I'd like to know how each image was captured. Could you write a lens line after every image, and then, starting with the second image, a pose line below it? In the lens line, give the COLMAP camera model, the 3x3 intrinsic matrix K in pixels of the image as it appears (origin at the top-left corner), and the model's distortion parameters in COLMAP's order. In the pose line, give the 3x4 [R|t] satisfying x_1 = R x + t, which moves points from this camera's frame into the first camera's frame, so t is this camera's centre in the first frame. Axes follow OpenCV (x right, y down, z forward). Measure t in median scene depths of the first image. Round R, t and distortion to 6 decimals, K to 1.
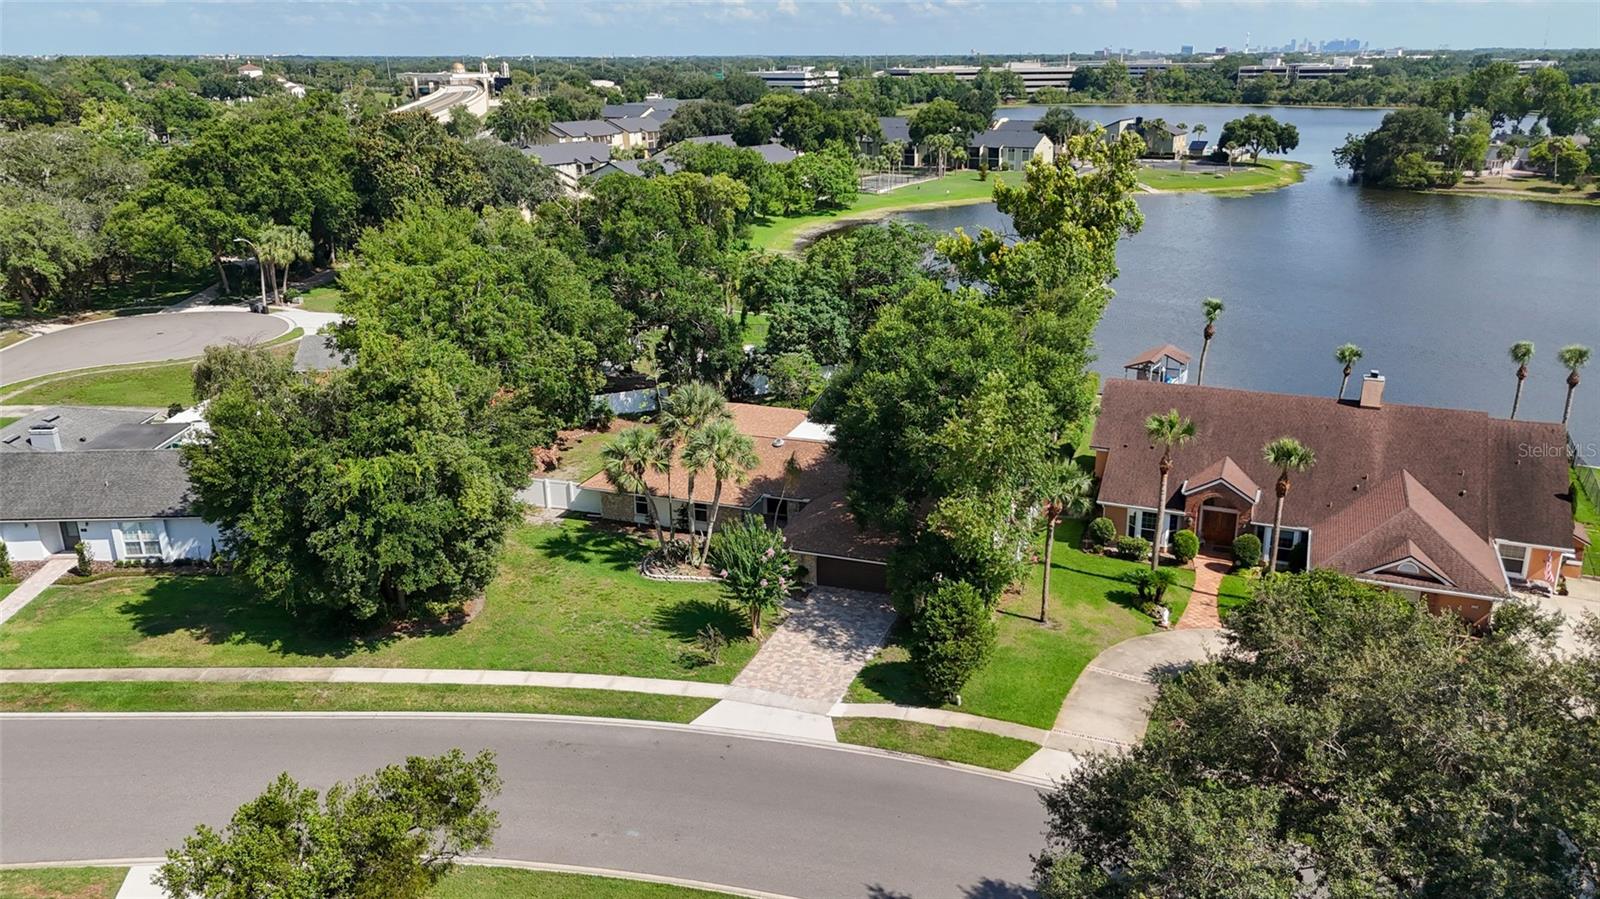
lens RADIAL K [[1143.7, 0, 800.0], [0, 1143.7, 449.5], [0, 0, 1]] dist [0.062488, -0.056279]
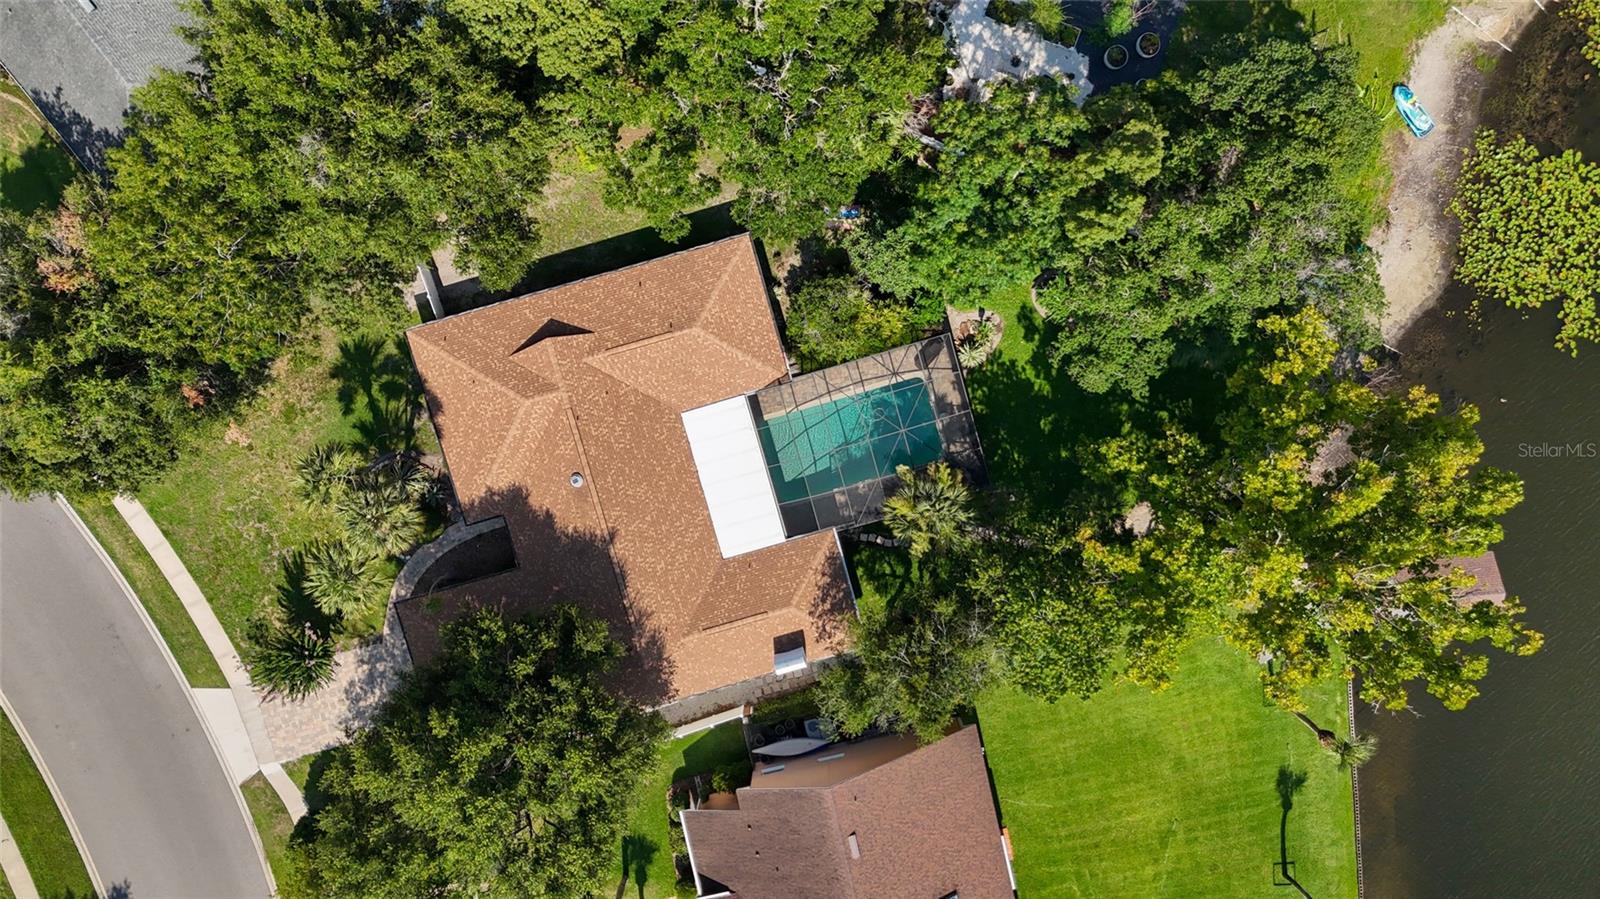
lens RADIAL K [[1143.7, 0, 800.0], [0, 1143.7, 449.5], [0, 0, 1]] dist [0.062488, -0.056279]
pose [[0.566283, 0.820360, 0.079576, -0.004706], [-0.292642, 0.109866, 0.949889, -0.191597], [0.770509, -0.561194, 0.302287, 0.193020]]
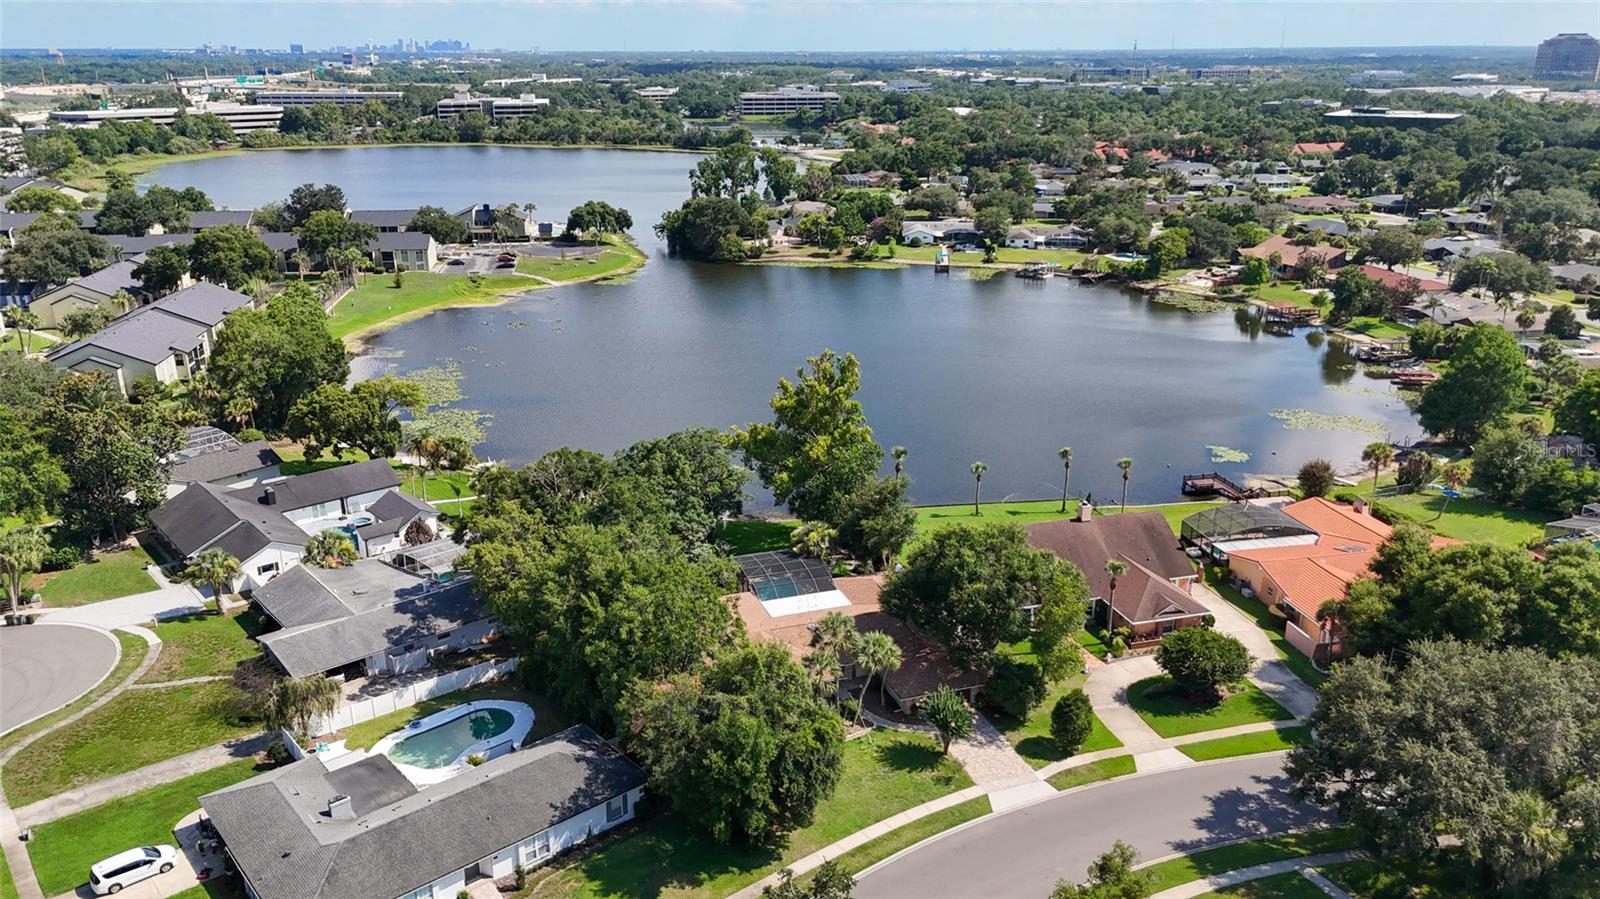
lens RADIAL K [[1143.7, 0, 800.0], [0, 1143.7, 449.5], [0, 0, 1]] dist [0.062488, -0.056279]
pose [[0.789204, -0.189768, 0.584076, -0.189143], [0.199384, 0.978716, 0.048581, -0.067933], [-0.580864, 0.078116, 0.810244, -0.046528]]
